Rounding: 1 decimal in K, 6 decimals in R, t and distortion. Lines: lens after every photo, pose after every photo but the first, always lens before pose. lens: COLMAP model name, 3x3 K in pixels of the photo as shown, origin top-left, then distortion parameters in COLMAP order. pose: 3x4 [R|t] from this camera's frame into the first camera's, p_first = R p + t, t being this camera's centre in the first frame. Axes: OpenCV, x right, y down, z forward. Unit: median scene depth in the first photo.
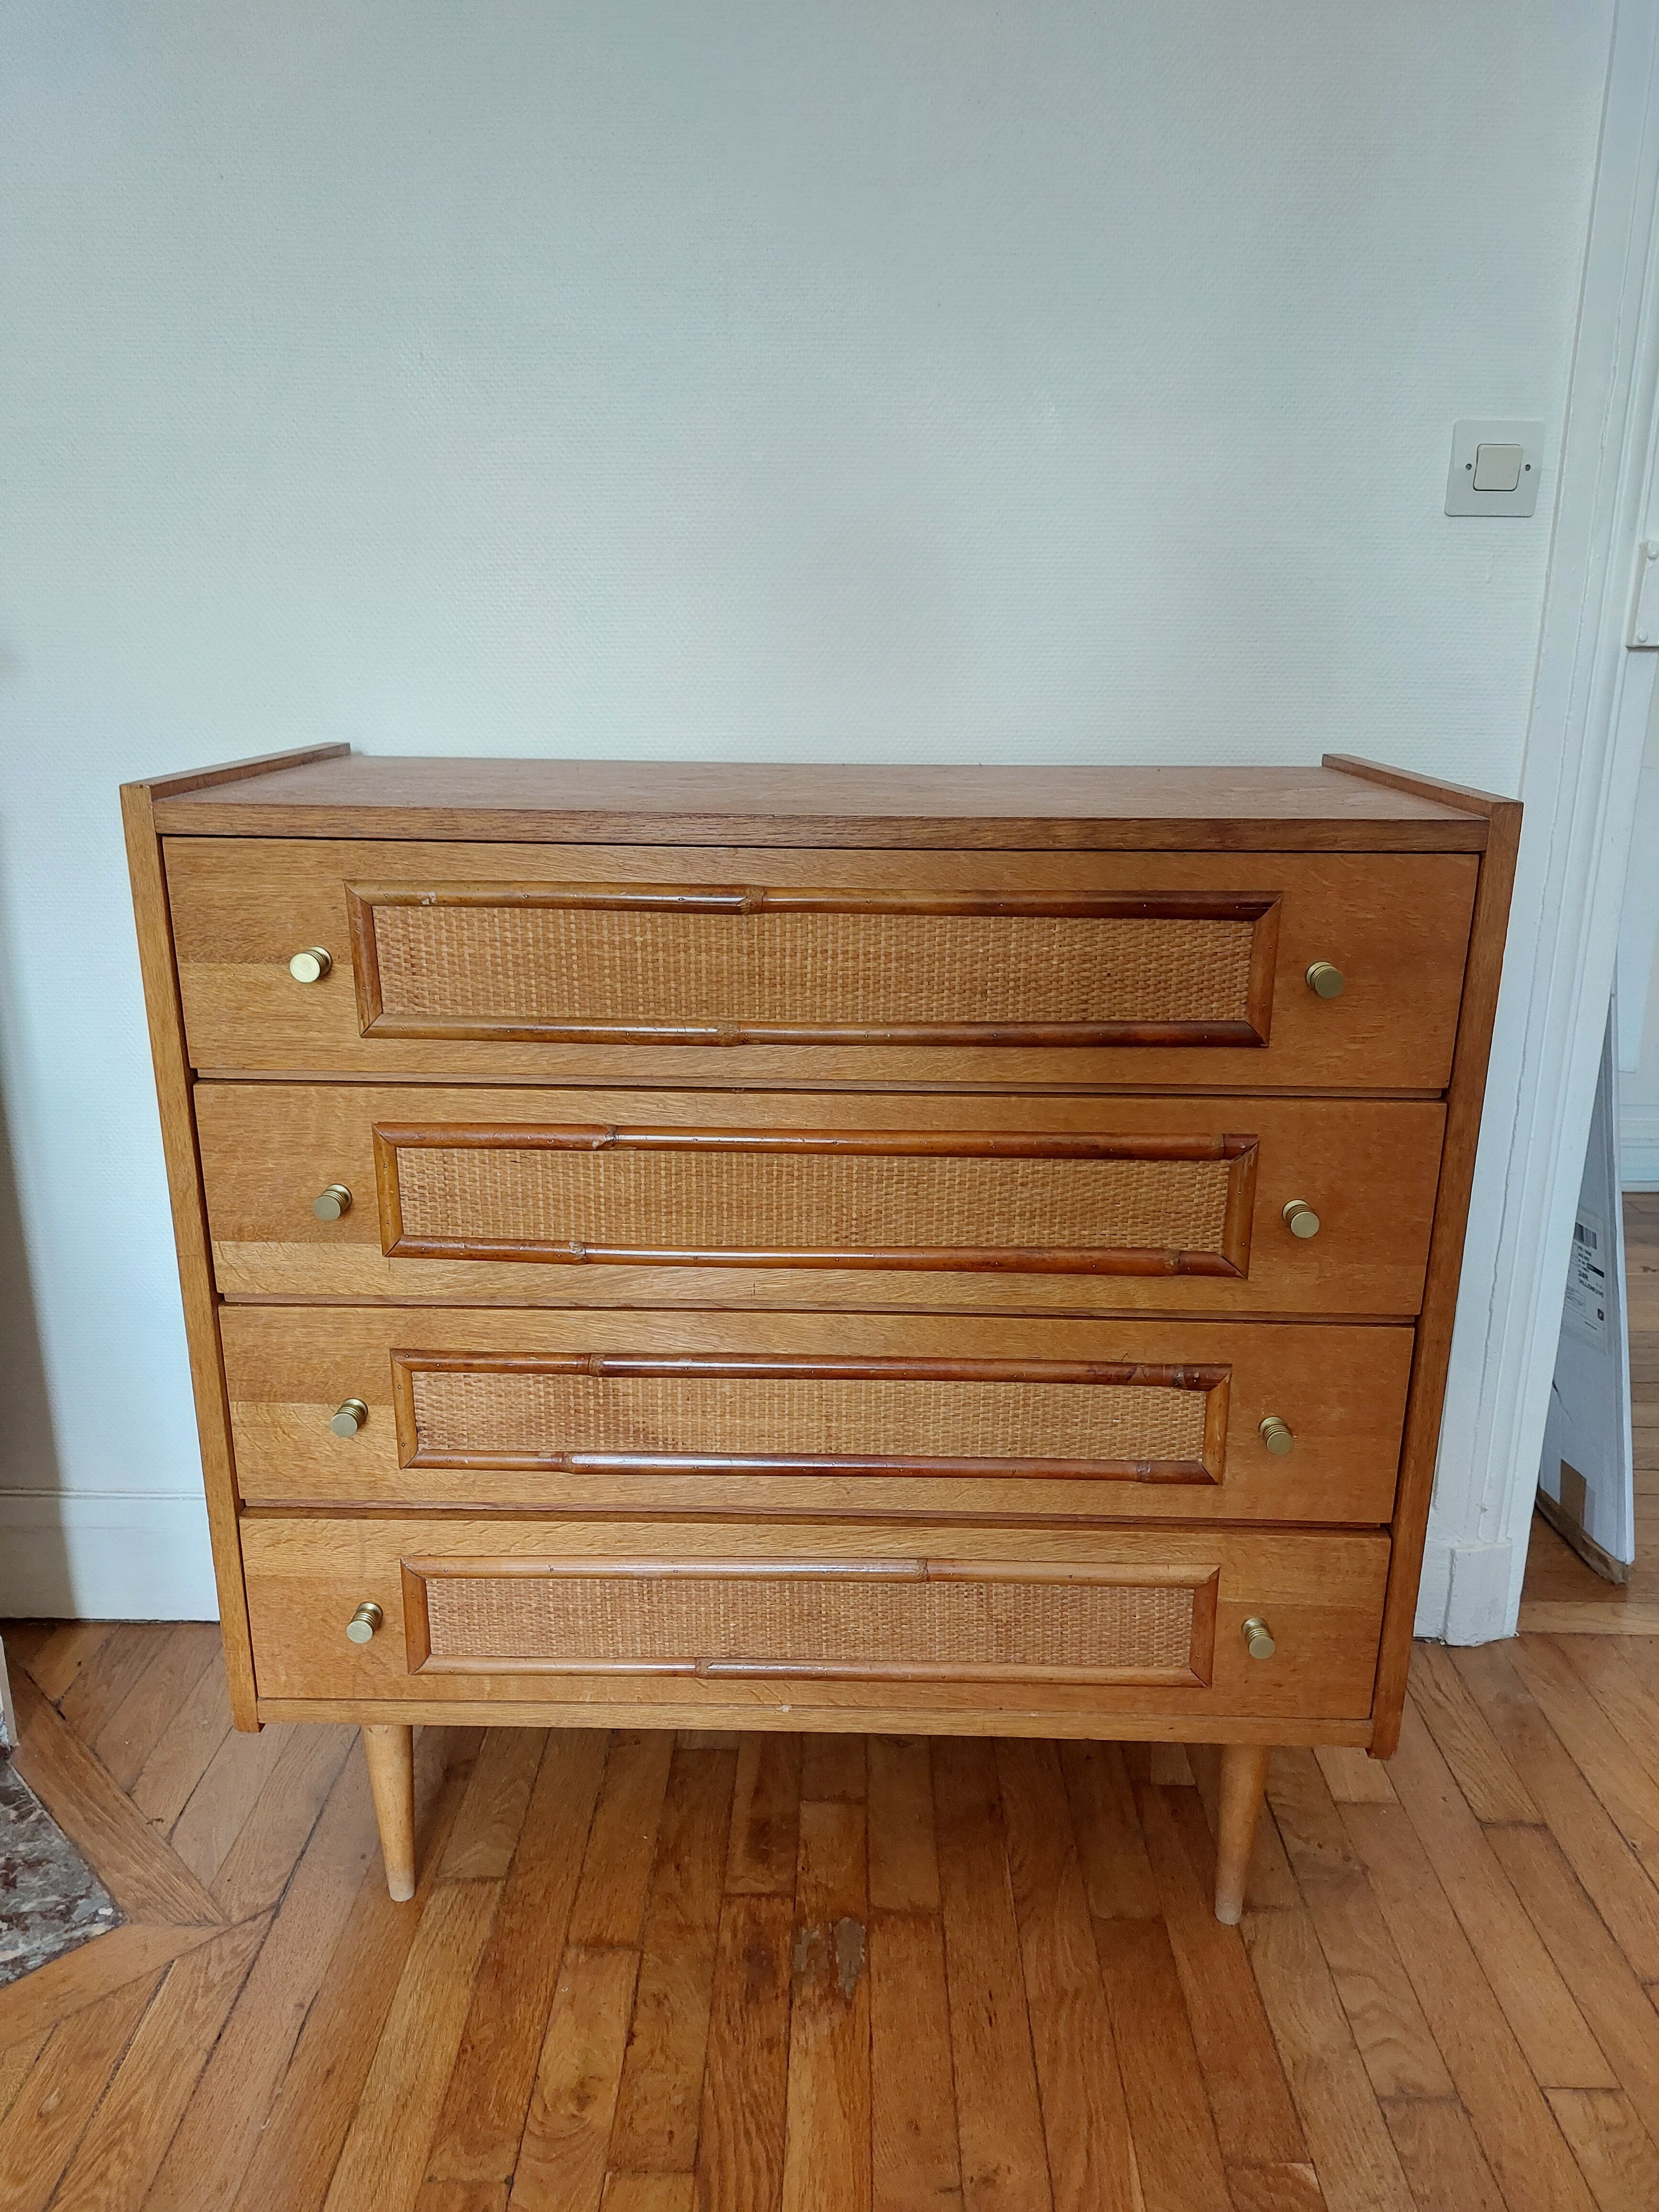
lens RADIAL K [[1605.3, 0, 840.5], [0, 1605.3, 1124.0], [0, 0, 1]] dist [0.057186, -0.070571]
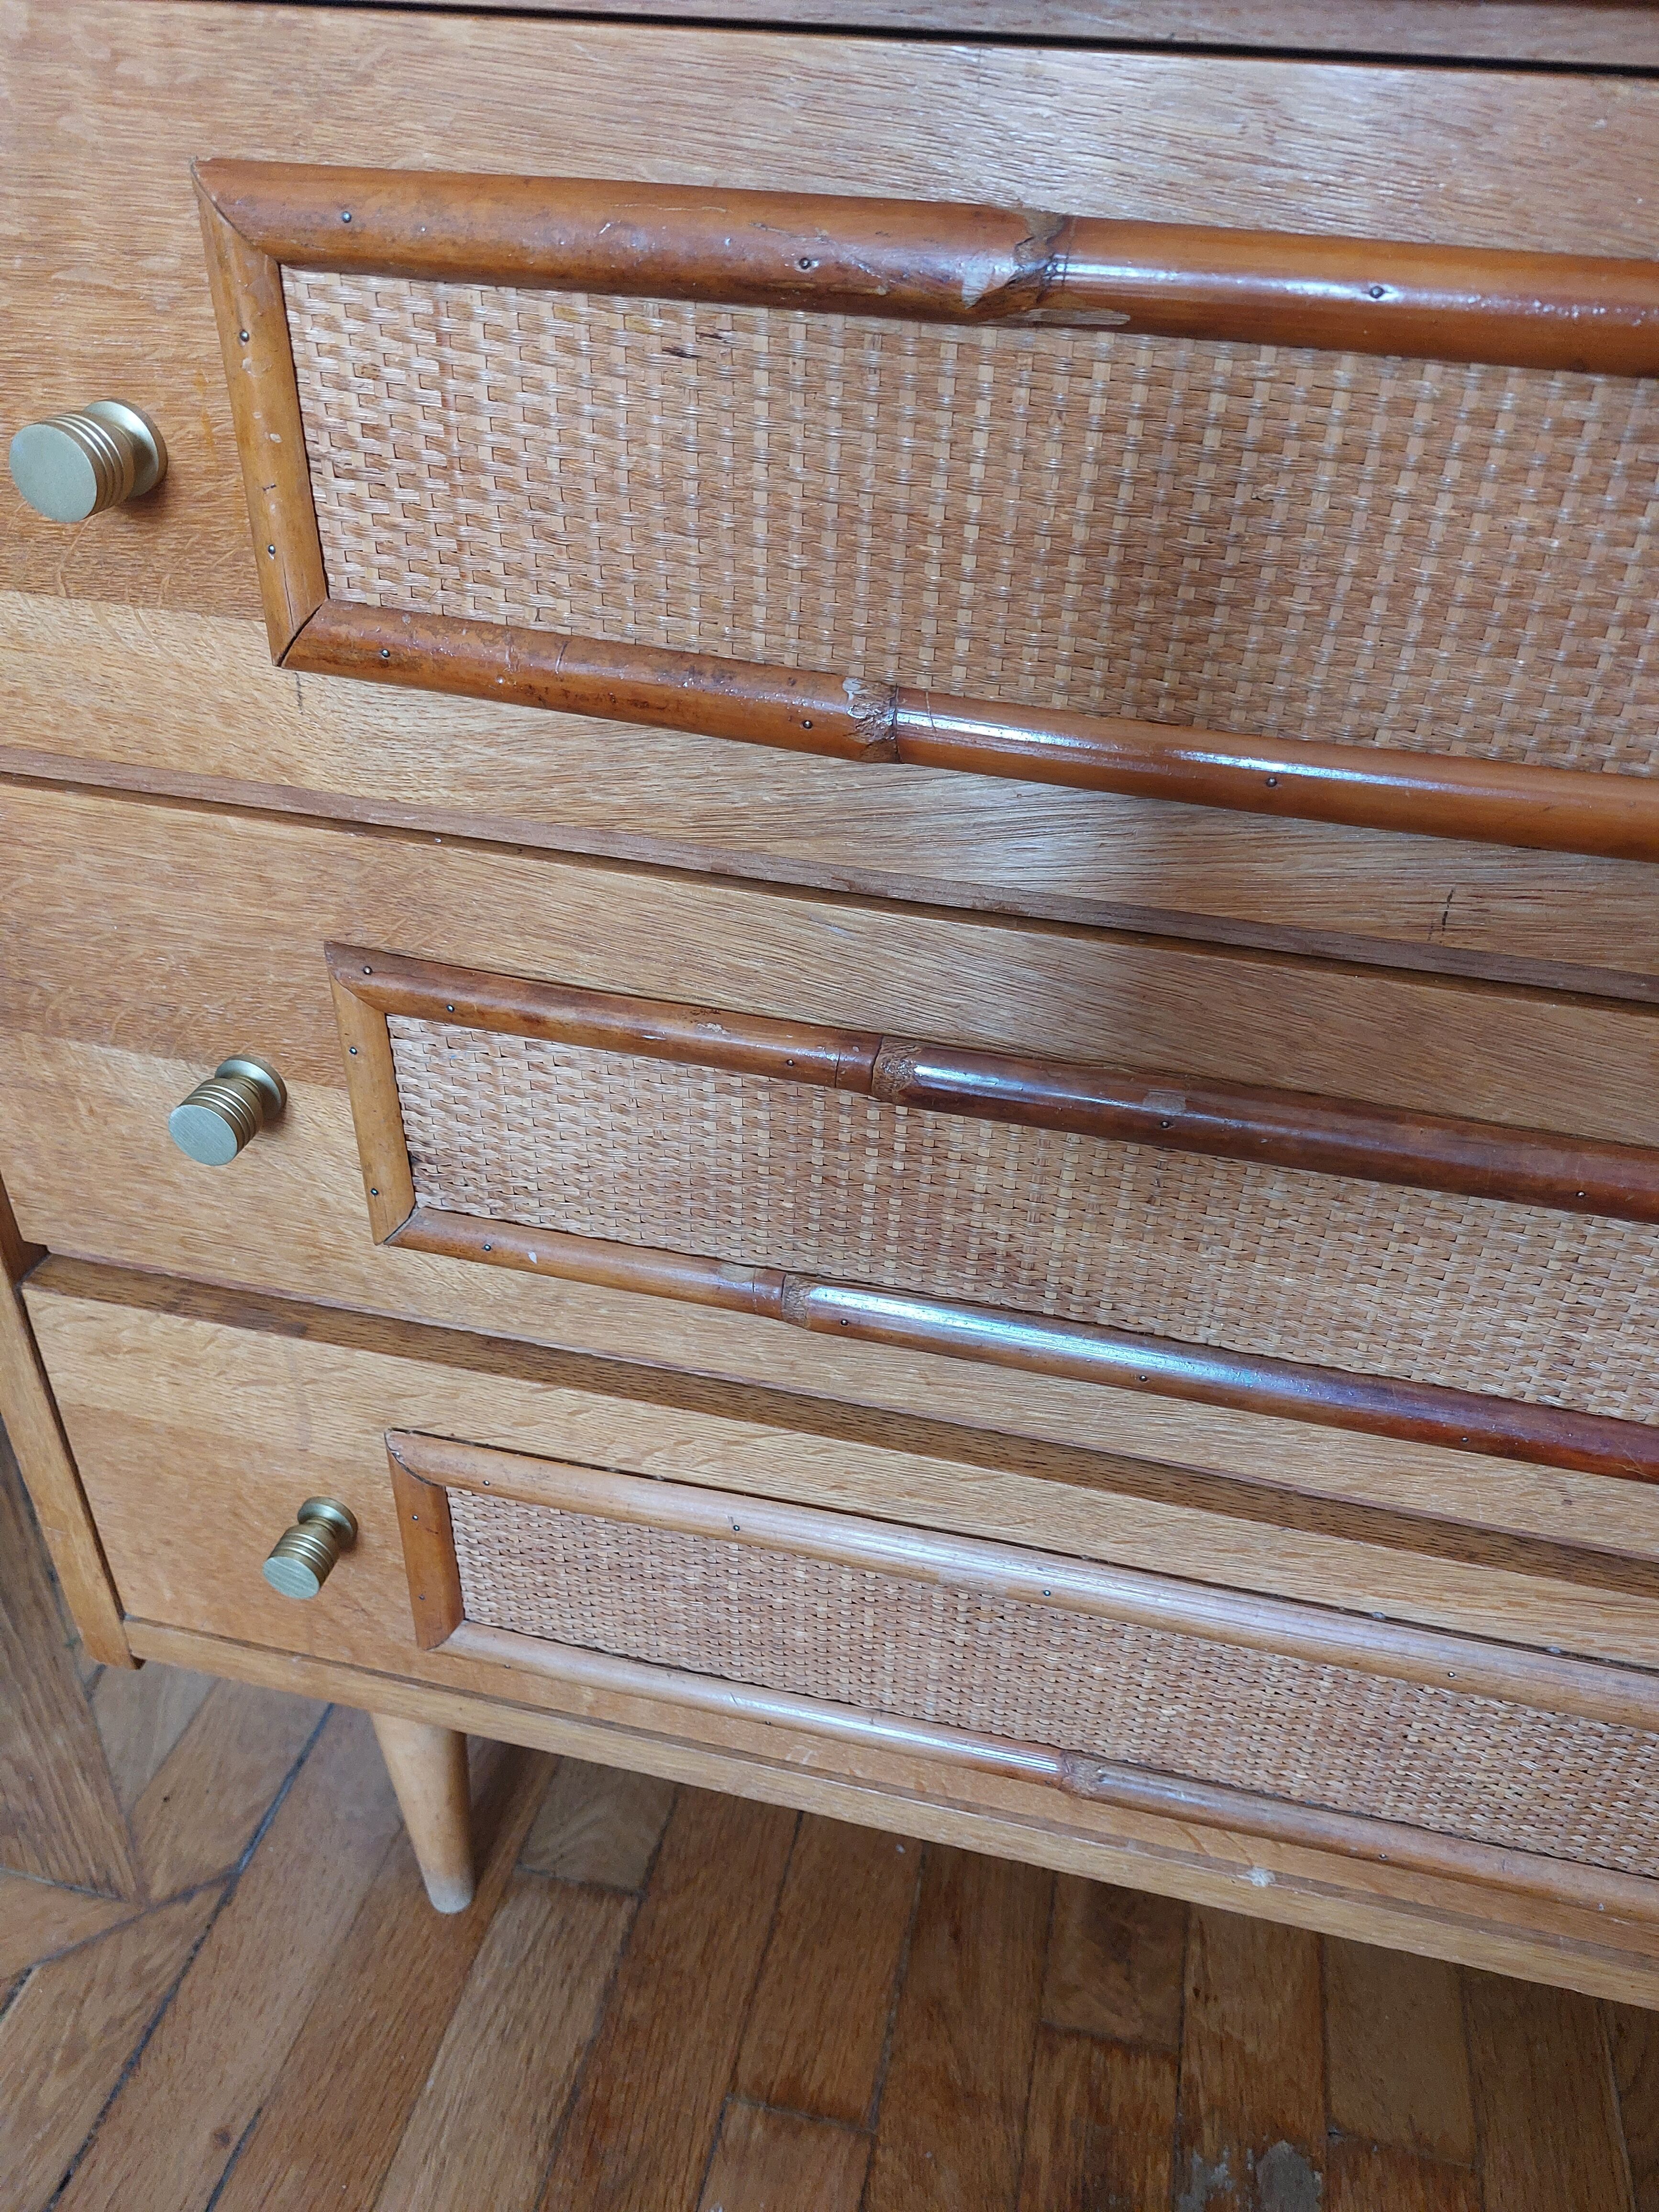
lens RADIAL K [[1605.3, 0, 861.6], [0, 1605.3, 1103.0], [0, 0, 1]] dist [0.057186, -0.070571]
pose [[0.979604, 0.138685, -0.145403, -0.109561], [-0.091512, 0.952146, 0.291623, 0.059591], [0.178888, -0.272369, 0.945417, 0.683050]]
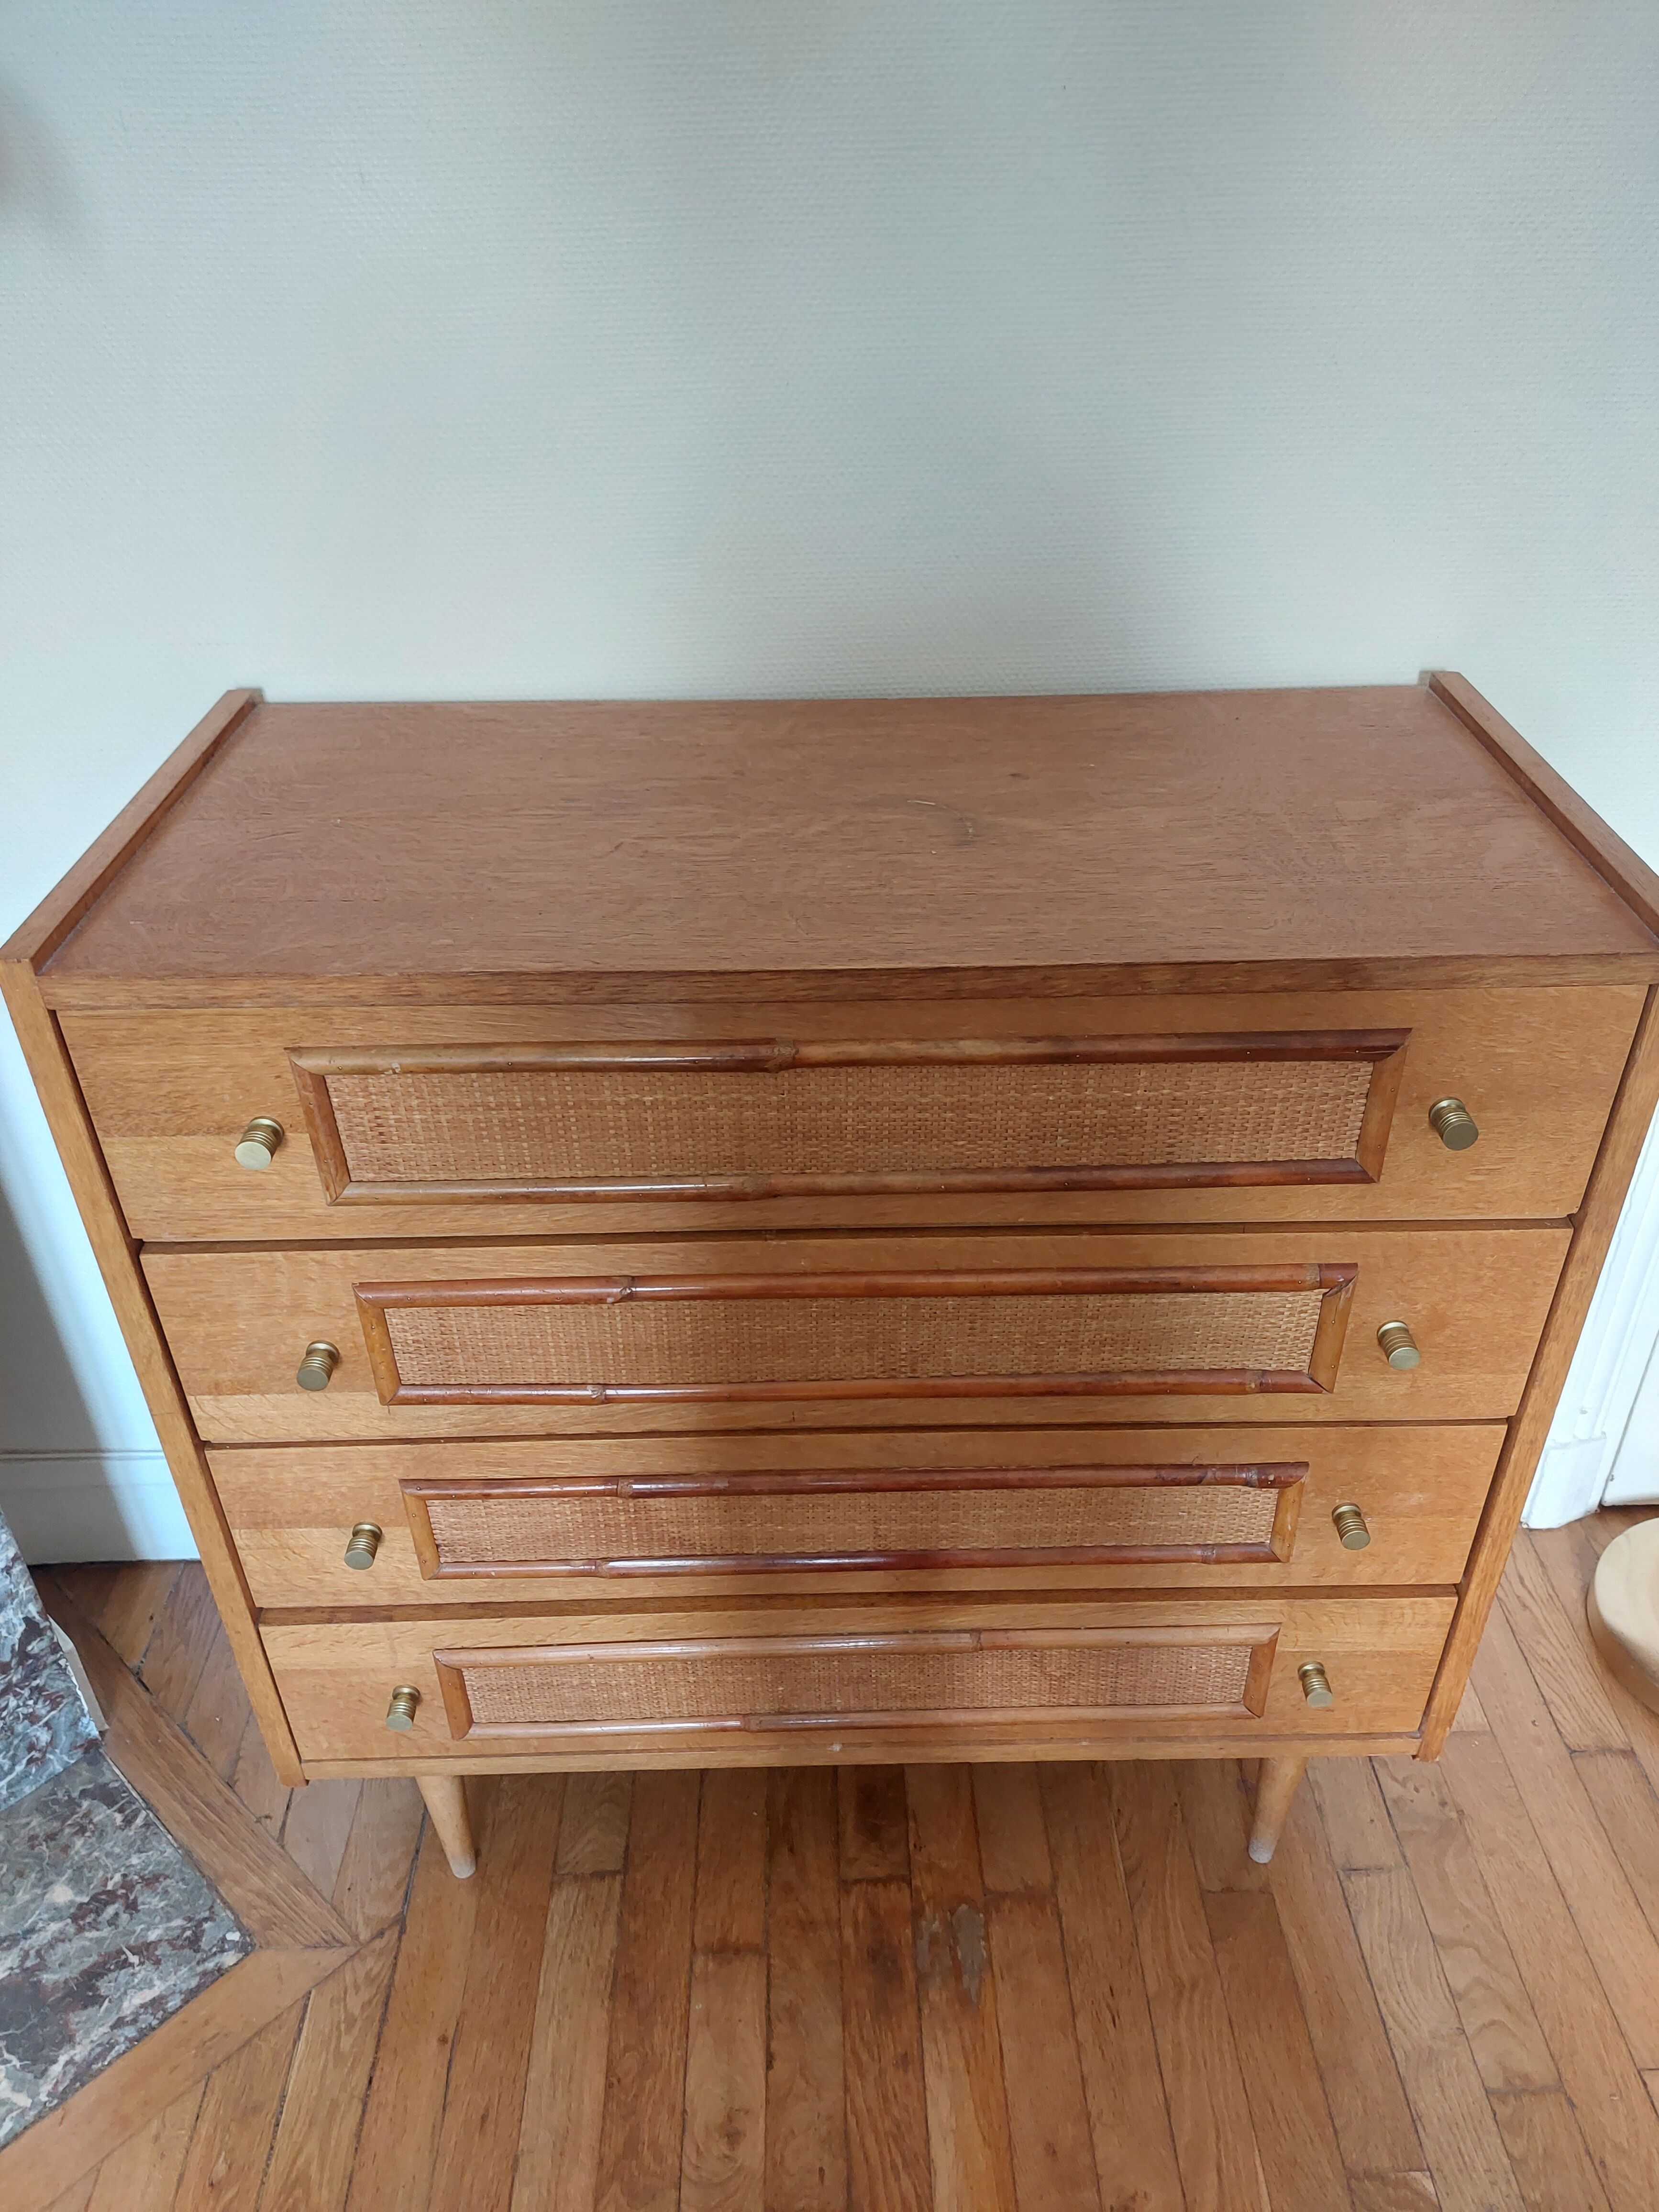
lens RADIAL K [[1605.3, 0, 849.2], [0, 1605.3, 1126.0], [0, 0, 1]] dist [0.057186, -0.070571]
pose [[0.999034, -0.038111, 0.021860, -0.035598], [0.029937, 0.954654, 0.296209, -0.320822], [-0.032157, -0.295269, 0.954873, 0.173175]]
